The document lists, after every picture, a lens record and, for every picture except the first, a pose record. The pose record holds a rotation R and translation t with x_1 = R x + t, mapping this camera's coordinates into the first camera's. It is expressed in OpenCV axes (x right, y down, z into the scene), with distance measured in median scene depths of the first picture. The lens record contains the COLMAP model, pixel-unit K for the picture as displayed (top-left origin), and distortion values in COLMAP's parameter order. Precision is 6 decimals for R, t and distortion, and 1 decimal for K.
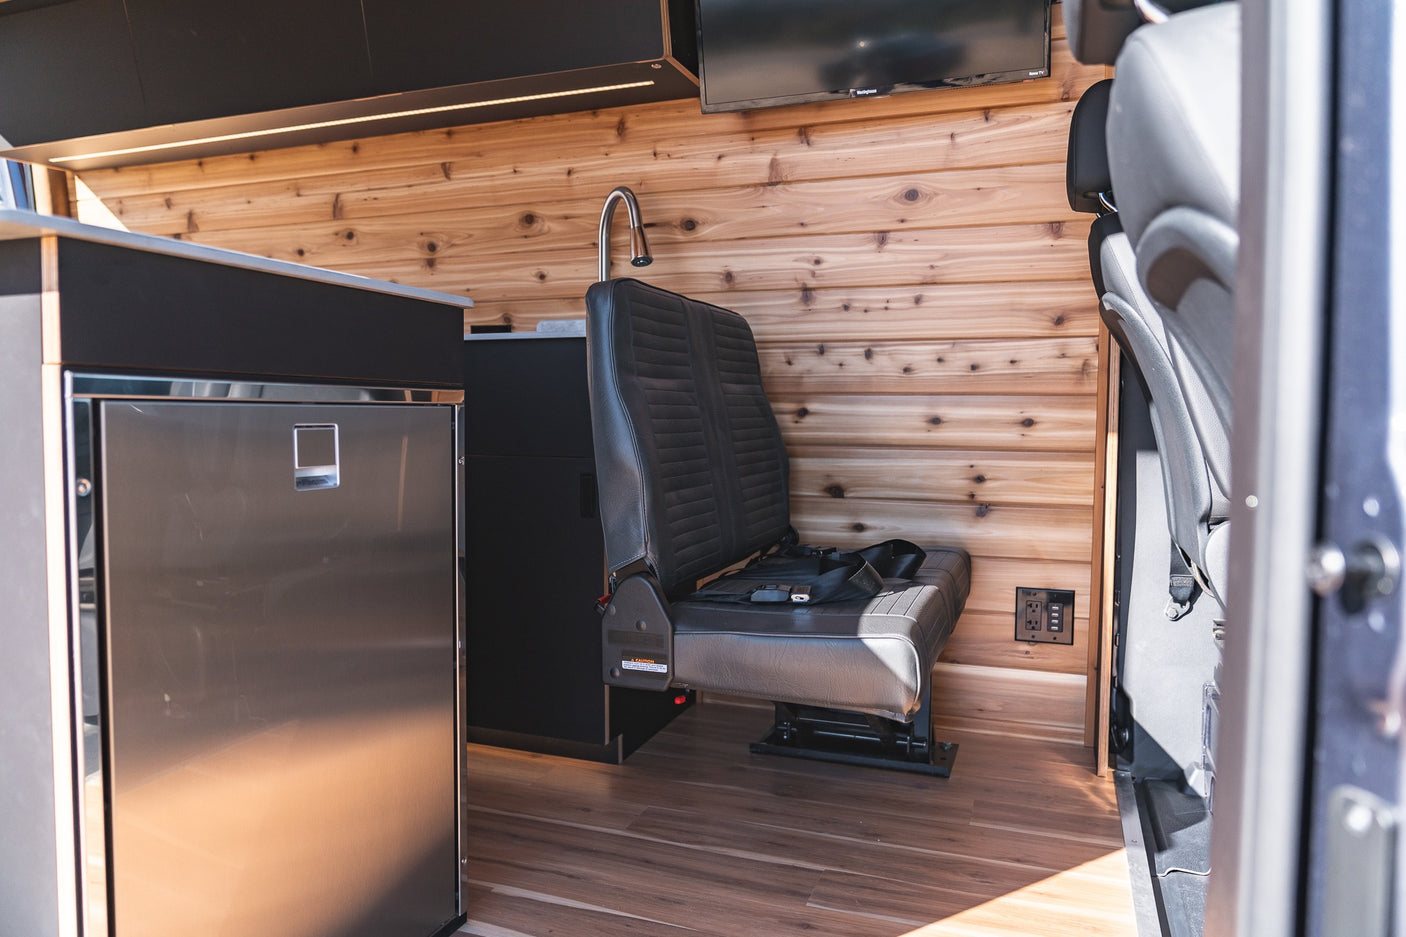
lens RADIAL K [[964.4, 0, 705.3], [0, 964.4, 465.6], [0, 0, 1]] dist [-0.035152, 0.023340]
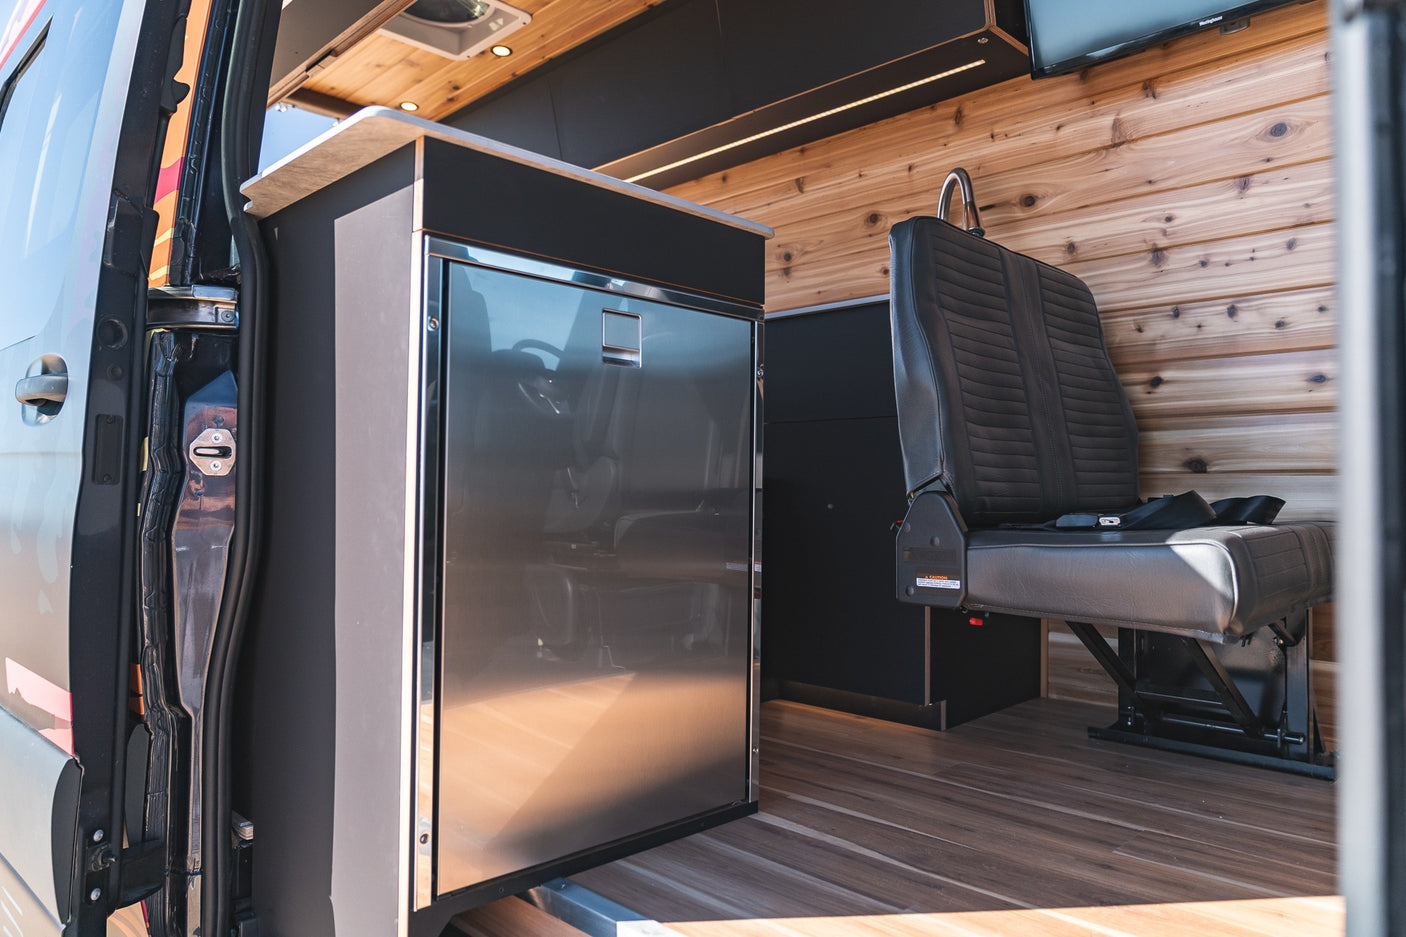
lens RADIAL K [[964.4, 0, 700.7], [0, 964.4, 470.8], [0, 0, 1]] dist [-0.035152, 0.023340]
pose [[0.910690, -0.009234, -0.412988, 0.086846], [-0.027402, 0.996198, -0.082698, 0.125997], [0.412181, 0.086629, 0.906974, -0.009225]]
